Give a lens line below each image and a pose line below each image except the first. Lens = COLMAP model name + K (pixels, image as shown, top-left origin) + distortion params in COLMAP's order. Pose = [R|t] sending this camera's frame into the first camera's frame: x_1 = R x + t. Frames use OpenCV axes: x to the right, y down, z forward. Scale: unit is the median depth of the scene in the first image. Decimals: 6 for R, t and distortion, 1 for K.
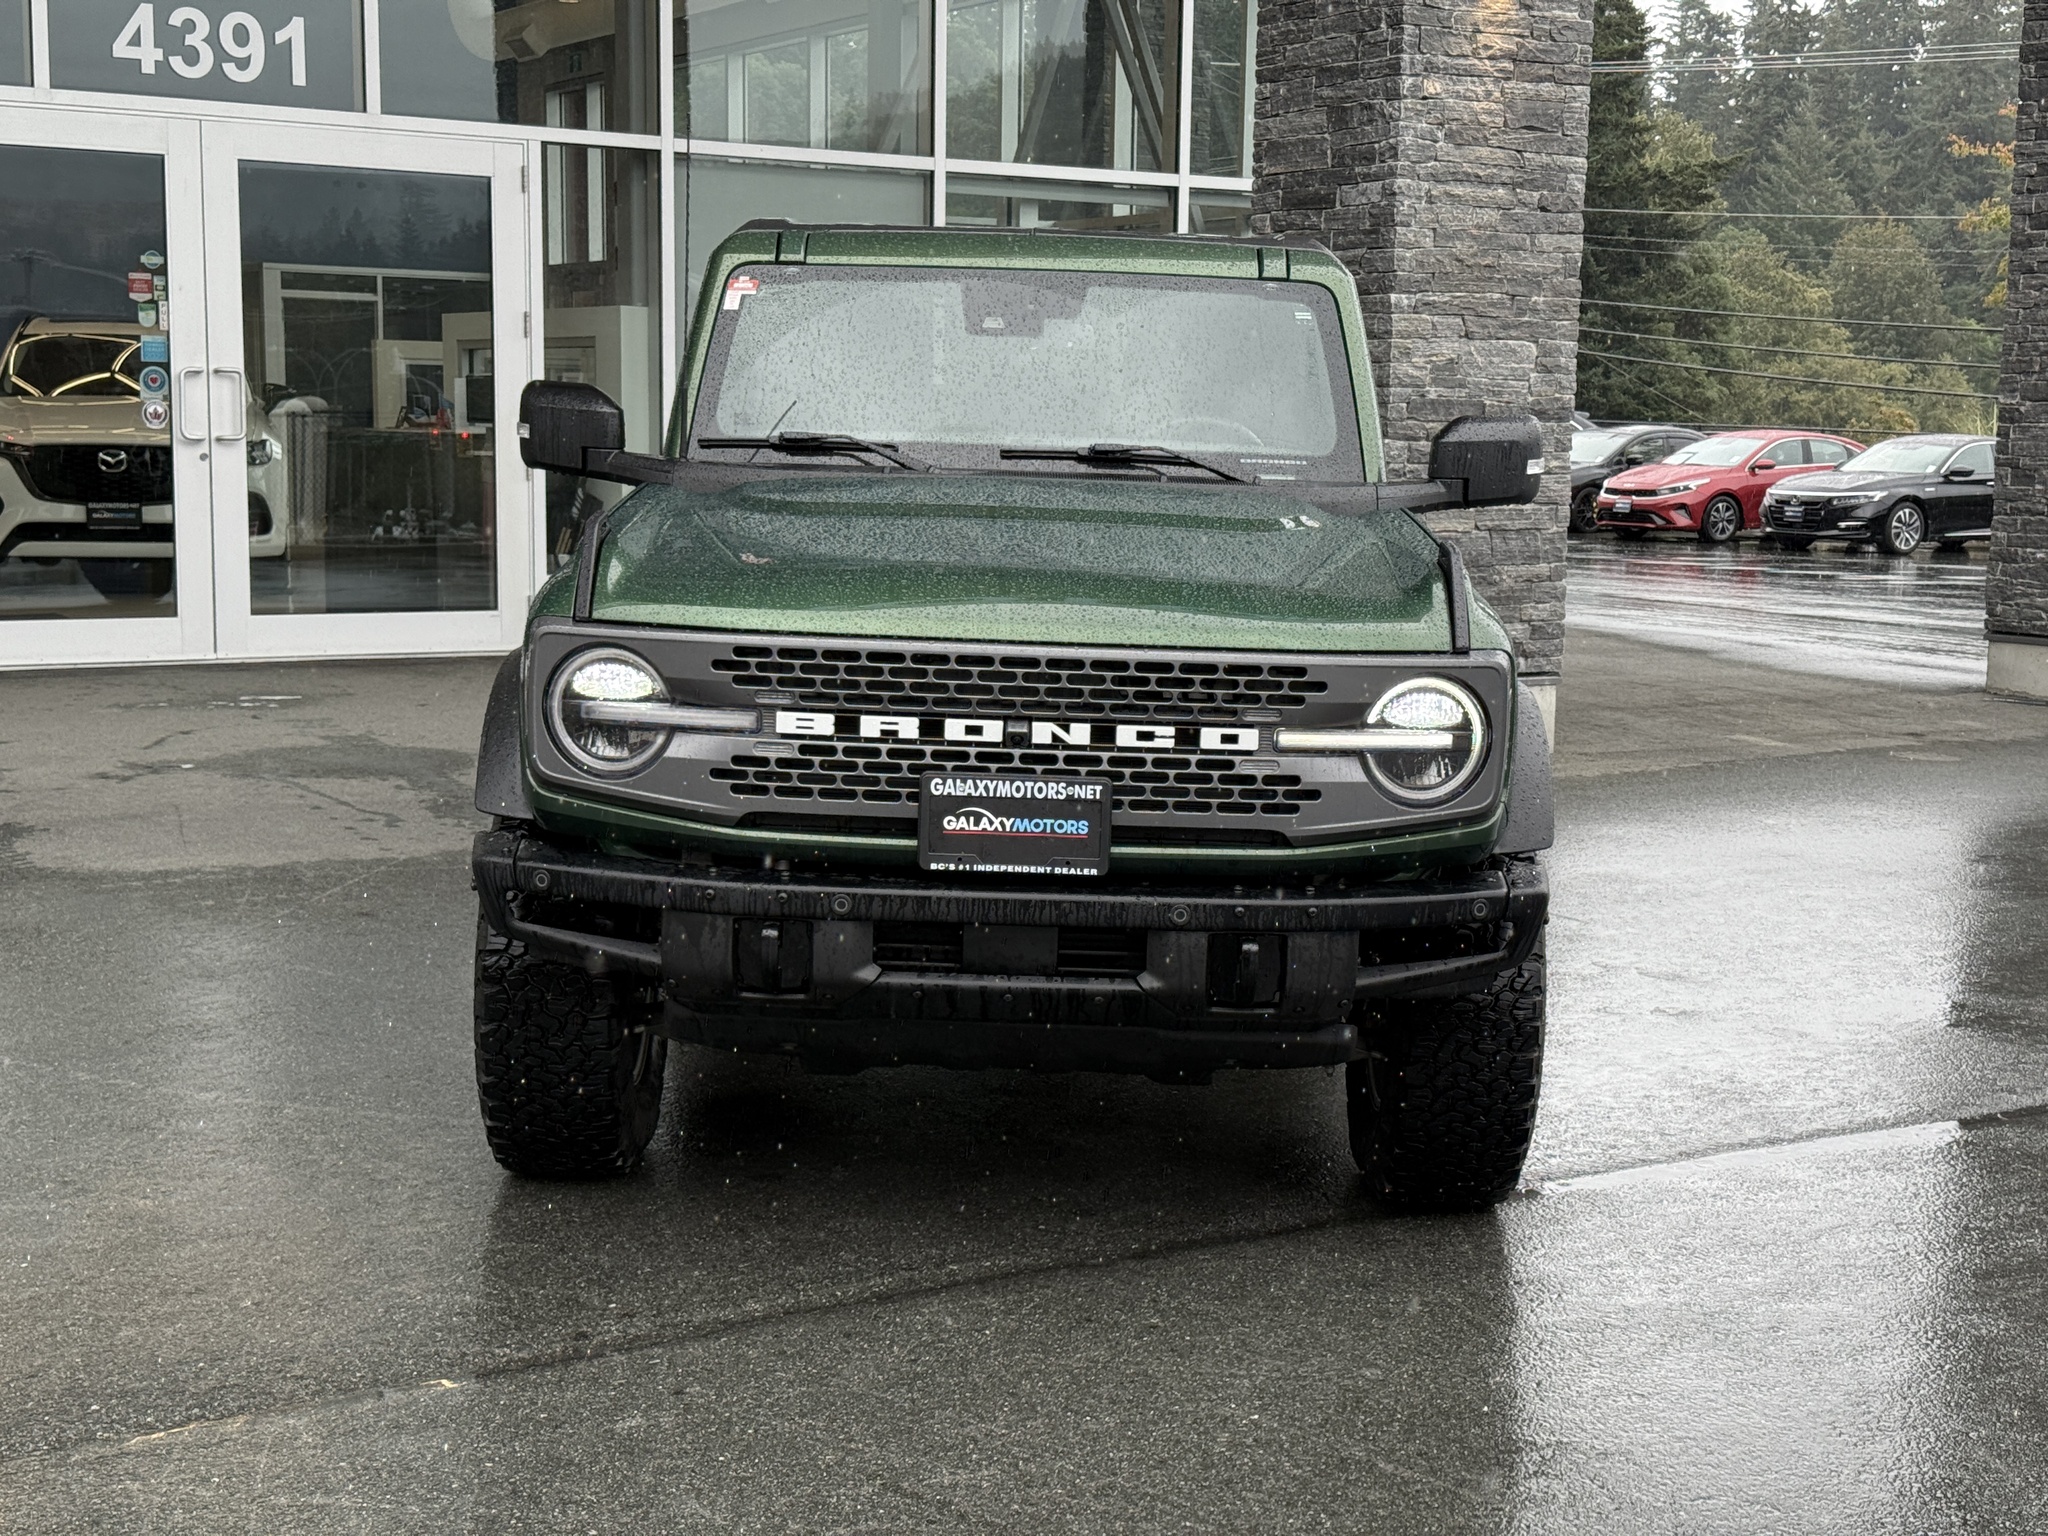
lens RADIAL K [[2867.1, 0, 1011.4], [0, 2867.1, 770.6], [0, 0, 1]] dist [0.207435, -0.500180]
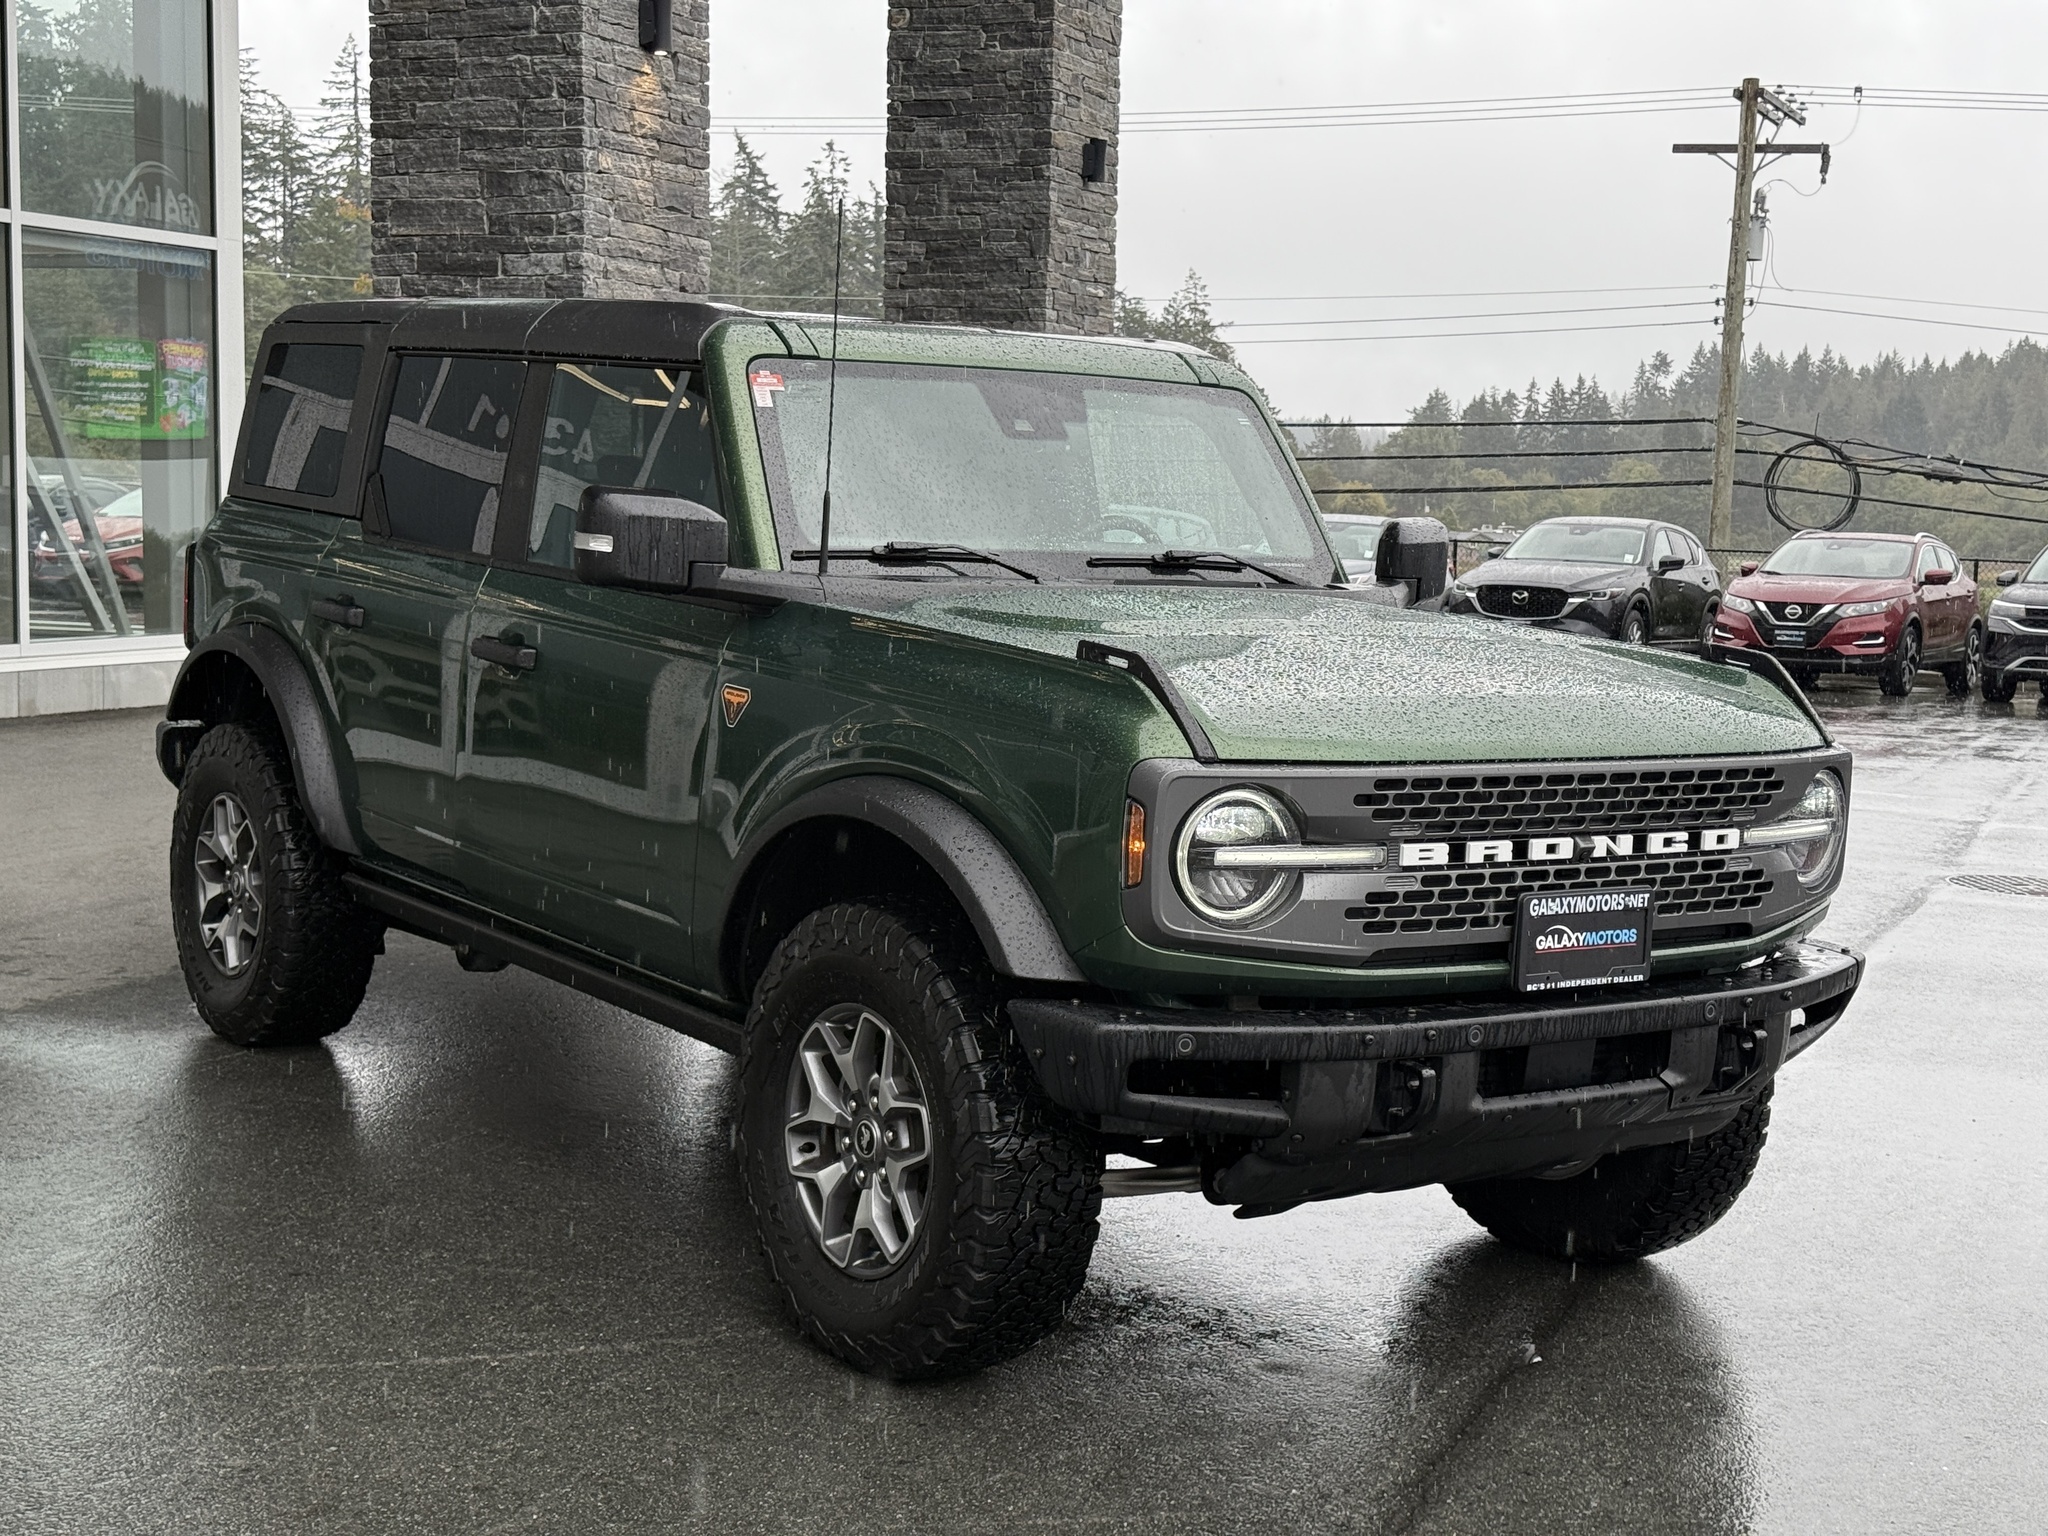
lens RADIAL K [[2867.1, 0, 1011.4], [0, 2867.1, 770.6], [0, 0, 1]] dist [0.207435, -0.500180]
pose [[0.808164, -0.057878, 0.586107, -0.753481], [0.066011, 0.997791, 0.007511, -0.061114], [-0.585247, 0.032619, 0.810199, 0.287612]]
